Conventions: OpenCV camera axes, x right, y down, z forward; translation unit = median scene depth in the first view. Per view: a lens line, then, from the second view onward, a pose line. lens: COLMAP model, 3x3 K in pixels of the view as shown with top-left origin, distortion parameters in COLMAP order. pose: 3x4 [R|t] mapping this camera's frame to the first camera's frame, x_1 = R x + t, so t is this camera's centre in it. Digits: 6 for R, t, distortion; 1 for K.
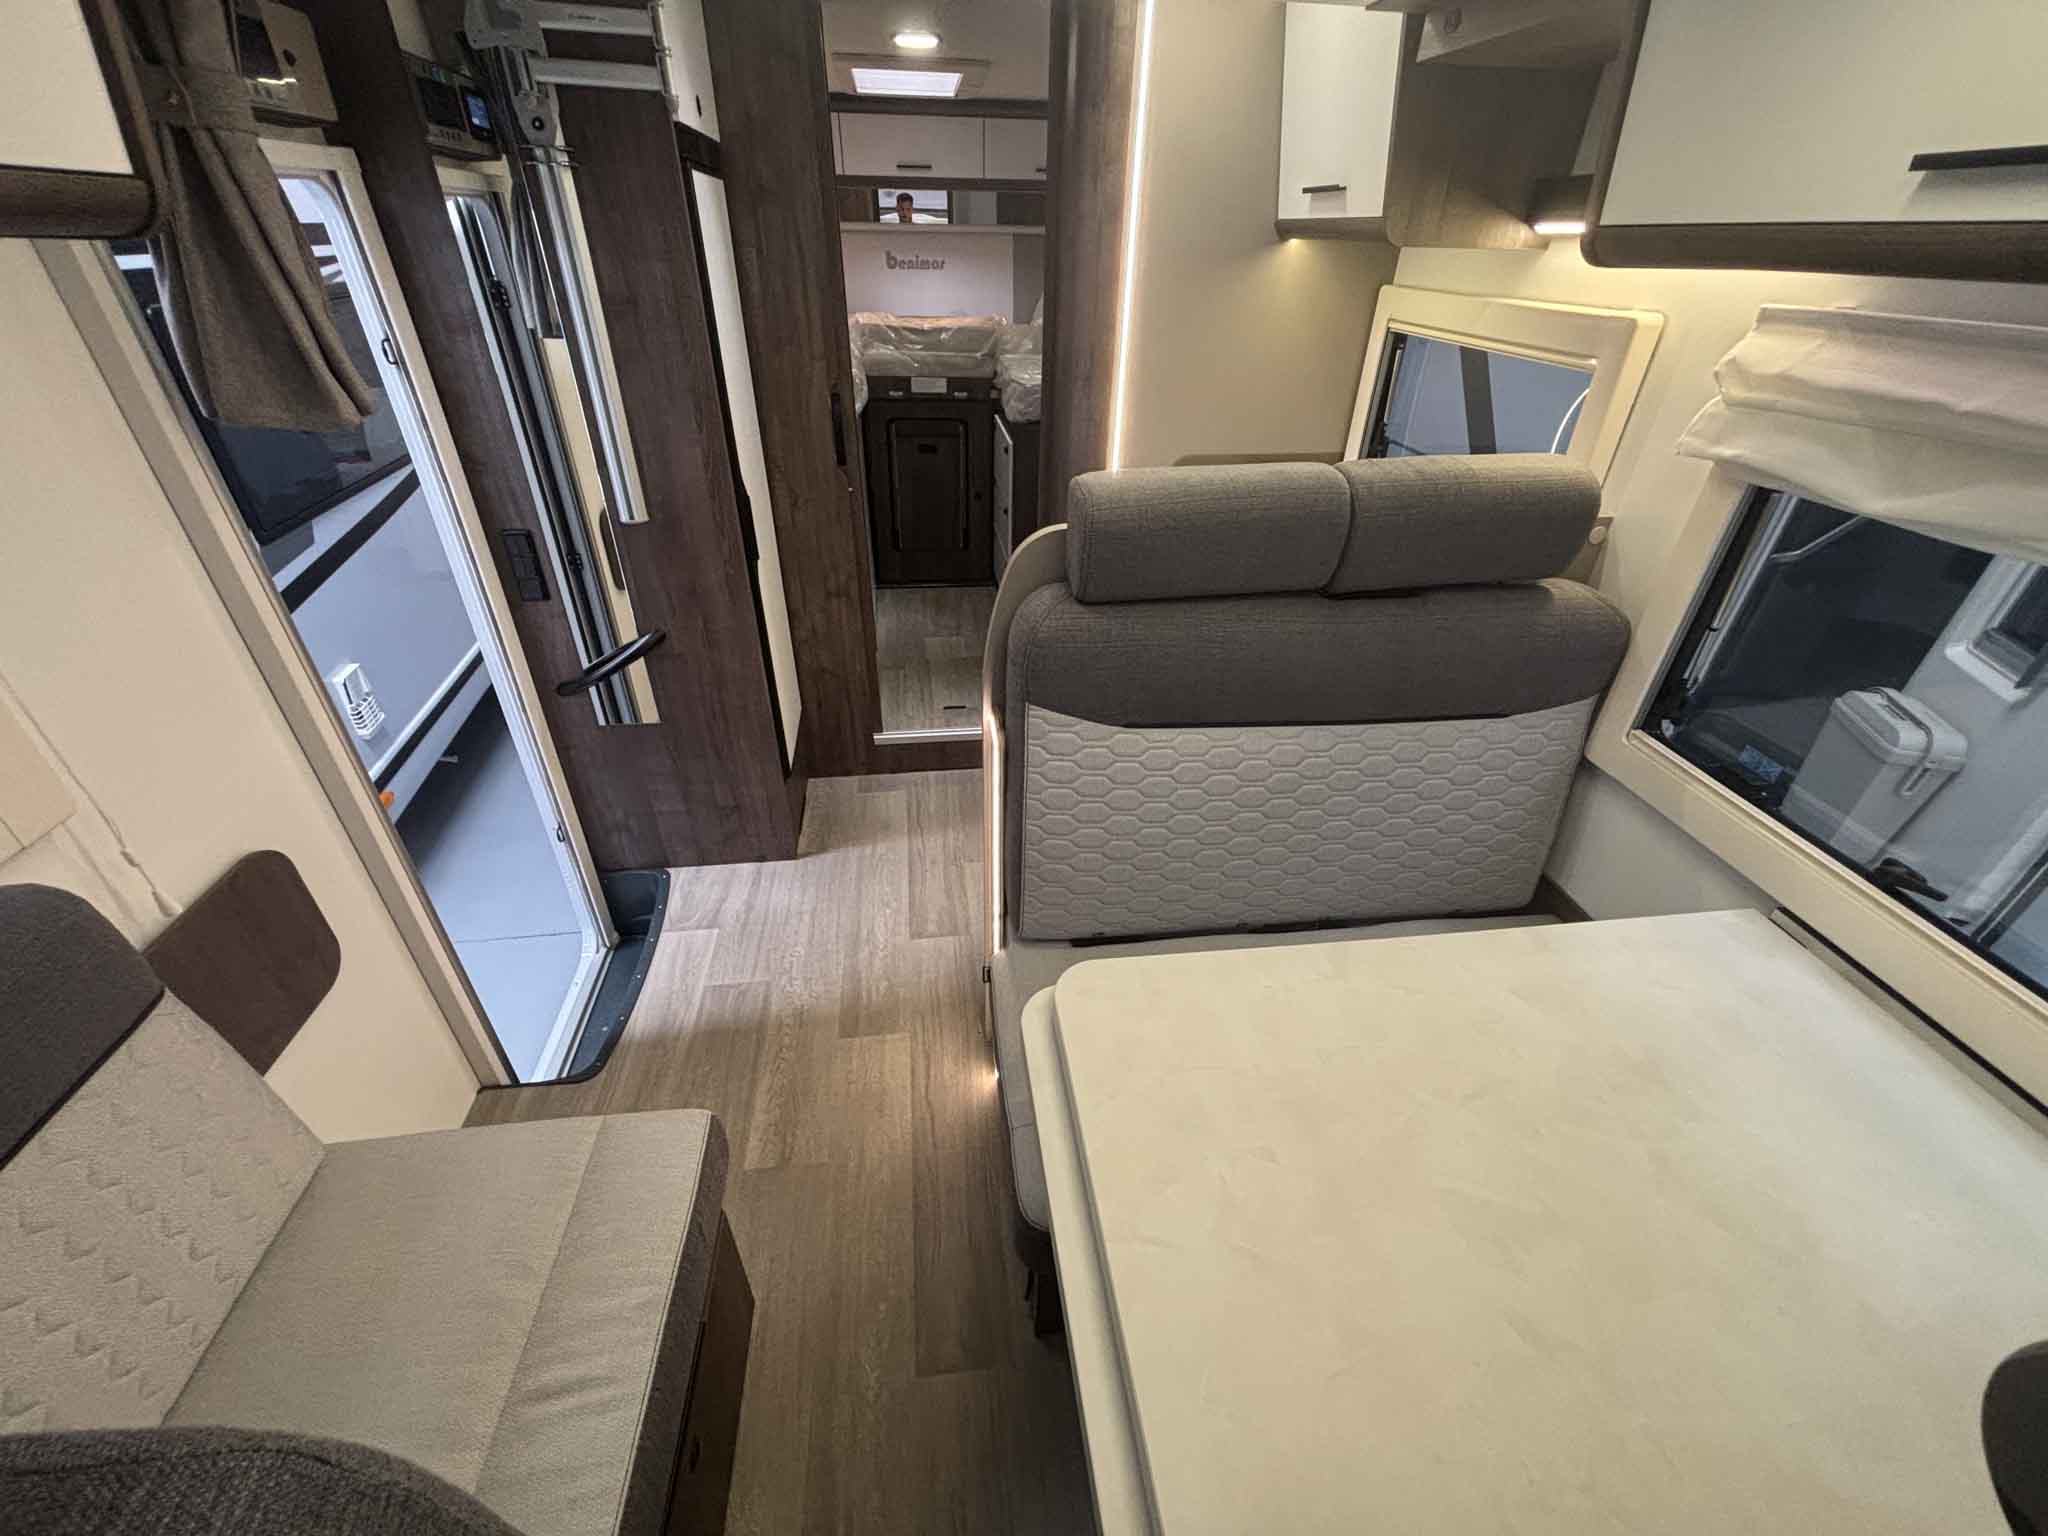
lens RADIAL K [[822.0, 0, 1021.1], [0, 822.0, 755.3], [0, 0, 1]] dist [-0.000469, 0.000238]
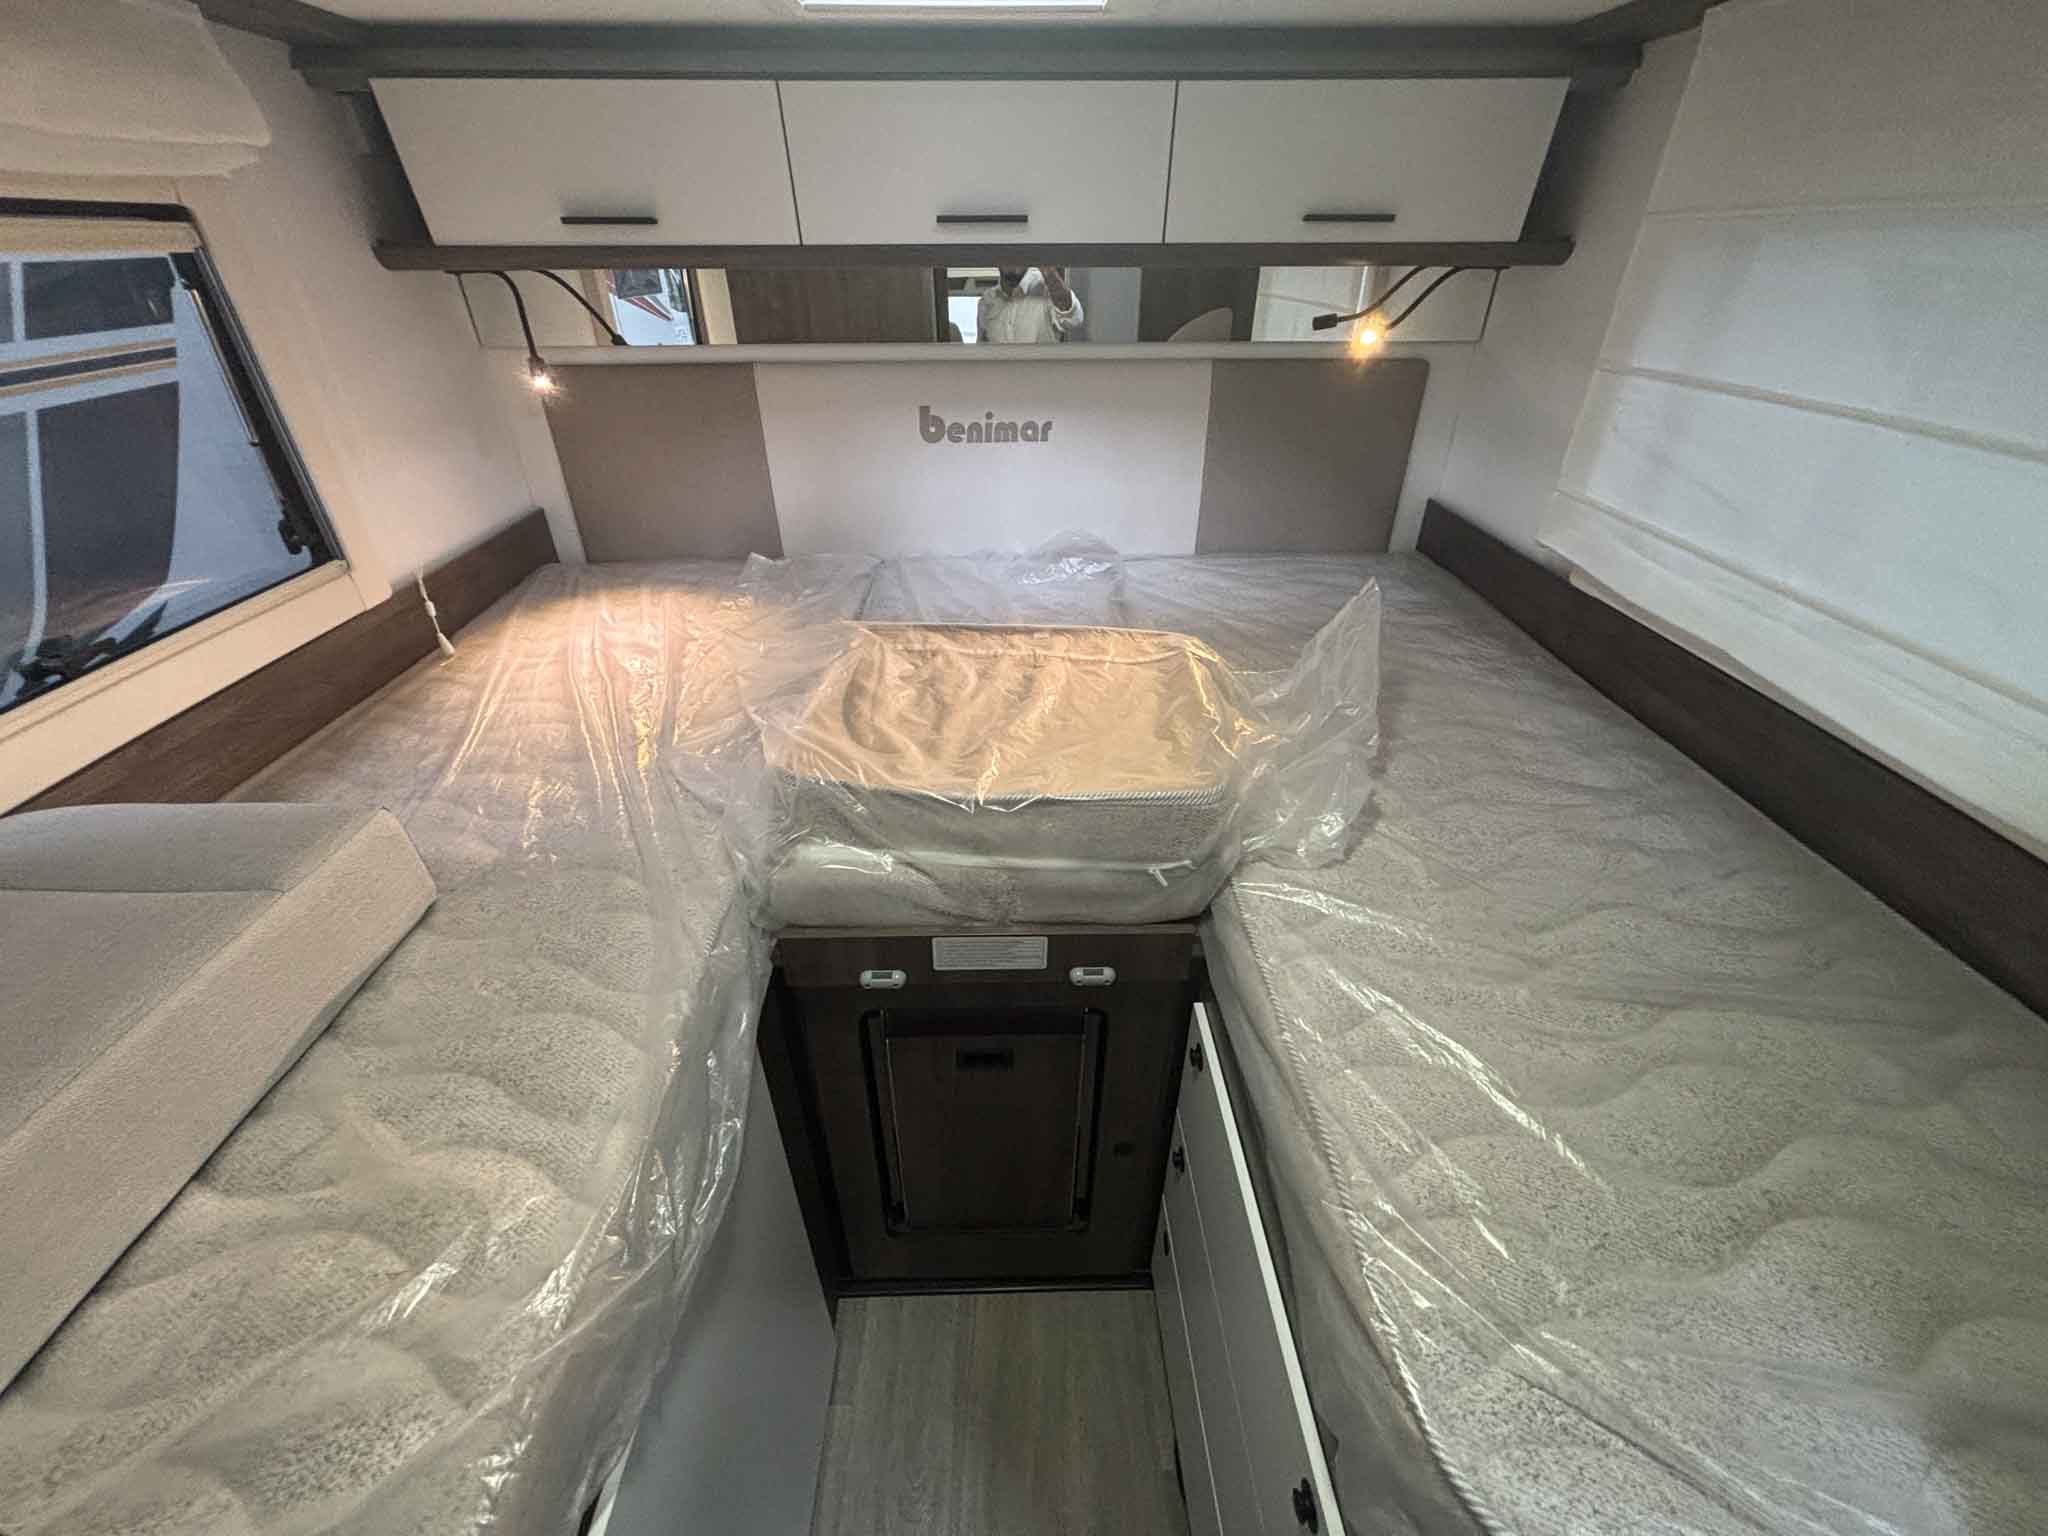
lens RADIAL K [[822.0, 0, 1024.7], [0, 822.0, 772.6], [0, 0, 1]] dist [-0.000469, 0.000238]
pose [[0.994776, 0.038101, -0.094706, -0.072627], [-0.037141, 0.999239, 0.011880, -0.518666], [0.095087, -0.008300, 0.995434, 0.692741]]
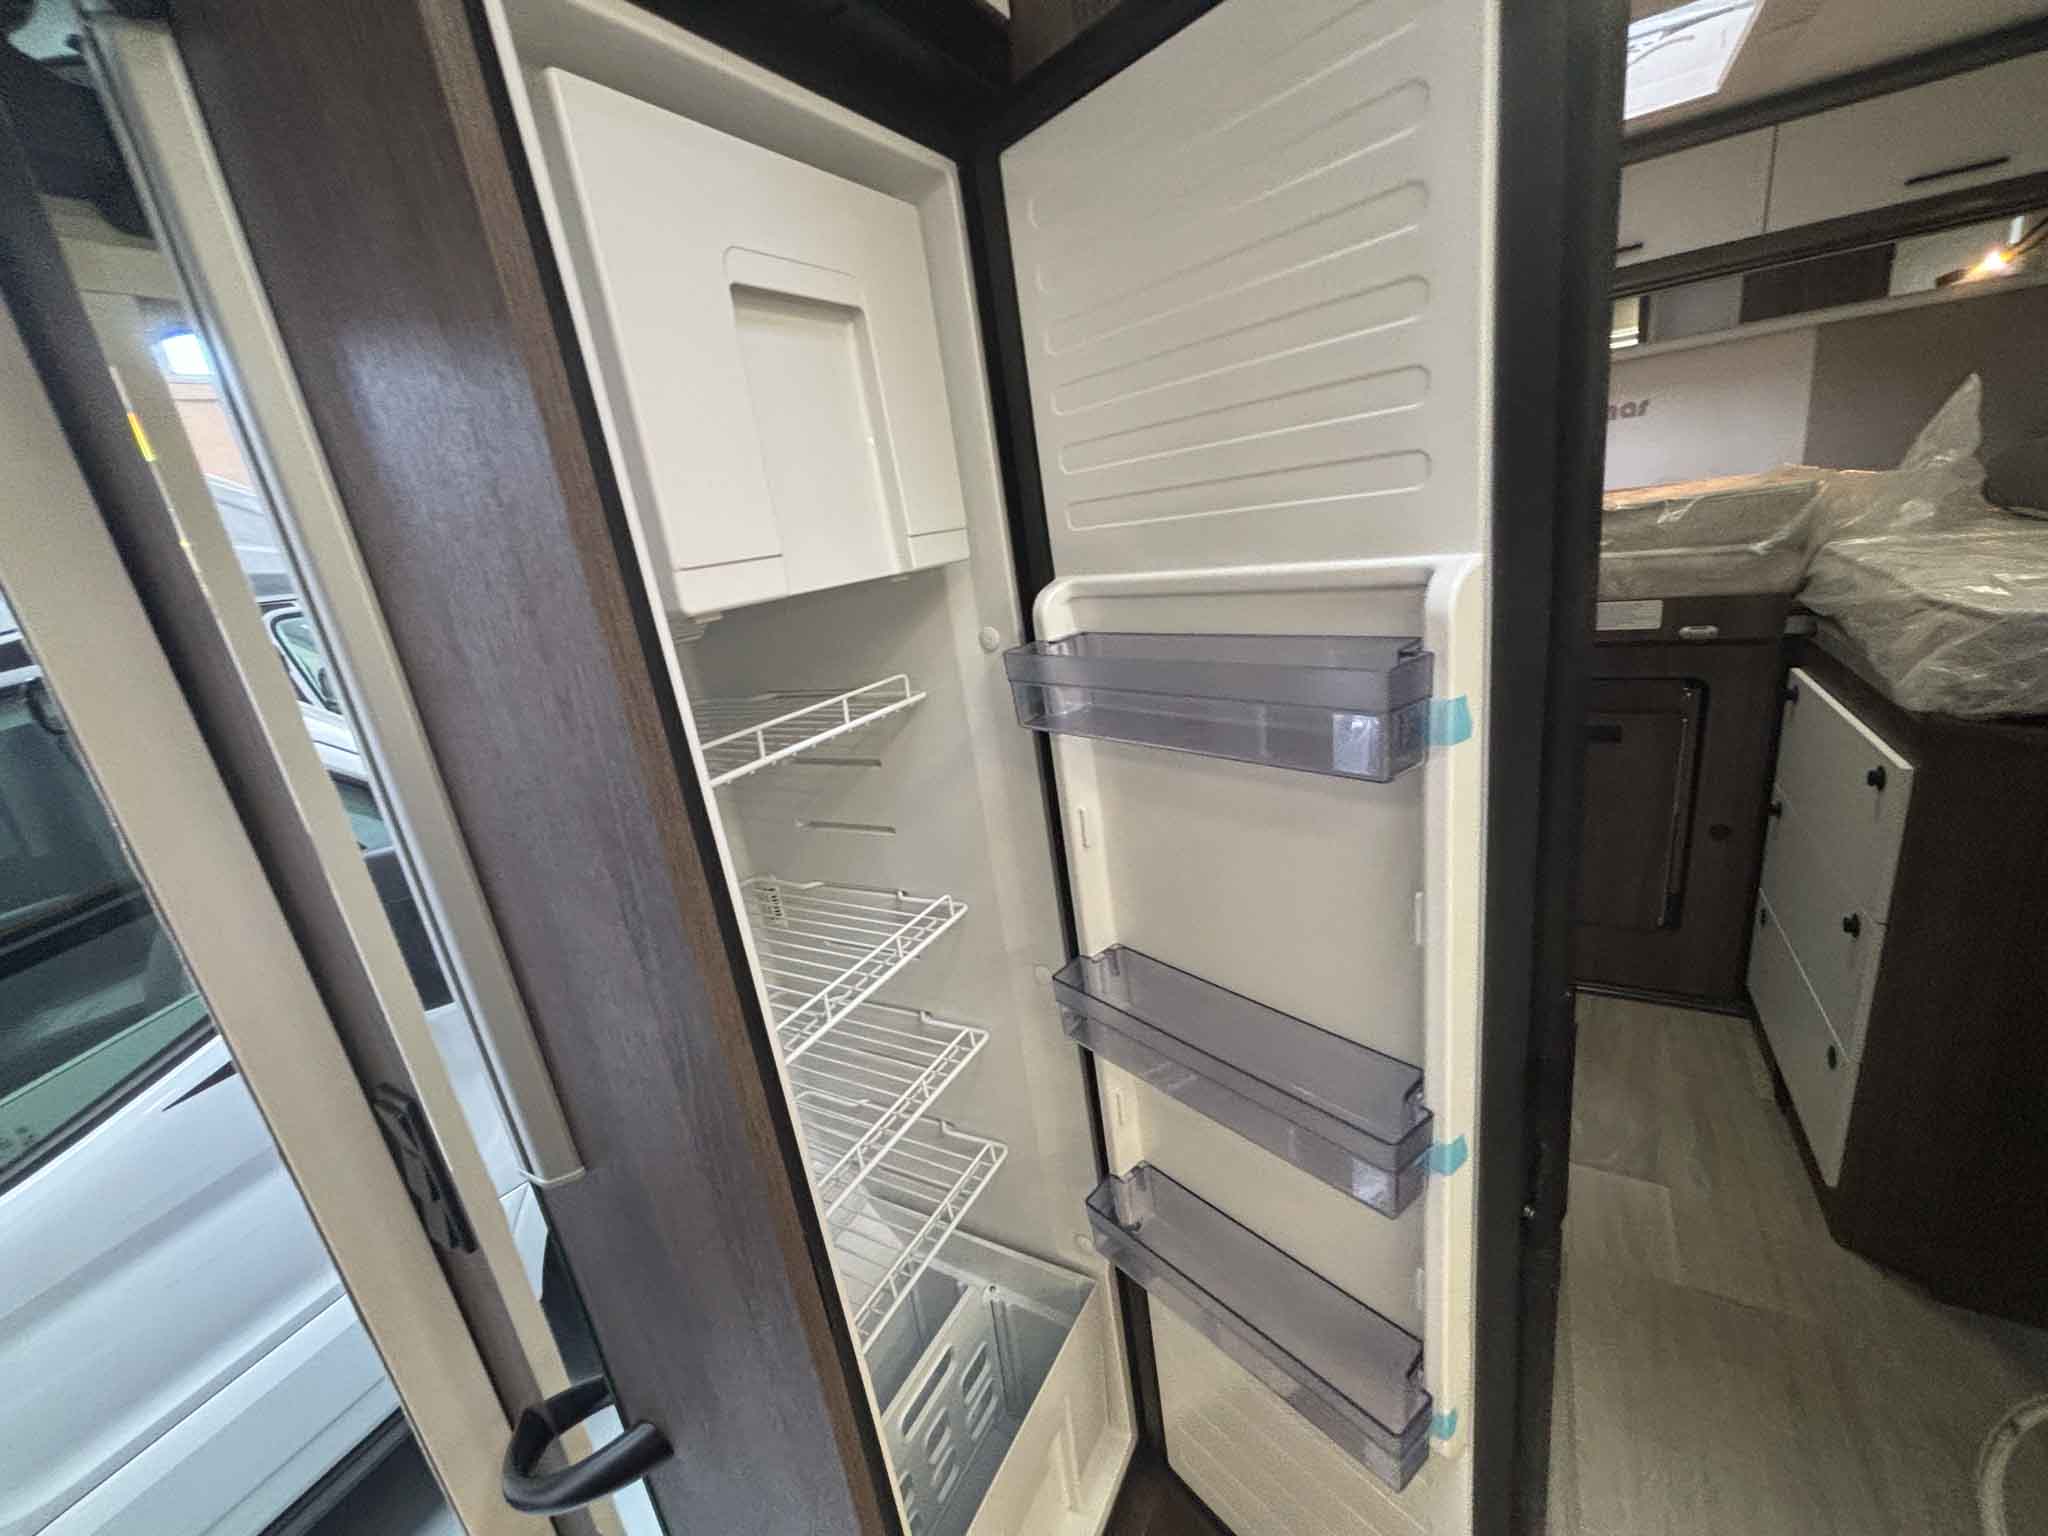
lens RADIAL K [[822.0, 0, 1007.4], [0, 822.0, 769.8], [0, 0, 1]] dist [-0.000469, 0.000238]
pose [[0.774126, 0.055801, -0.630567, -0.078757], [-0.191858, 0.969938, -0.149705, -0.219901], [0.603257, 0.236870, 0.761560, 0.433914]]
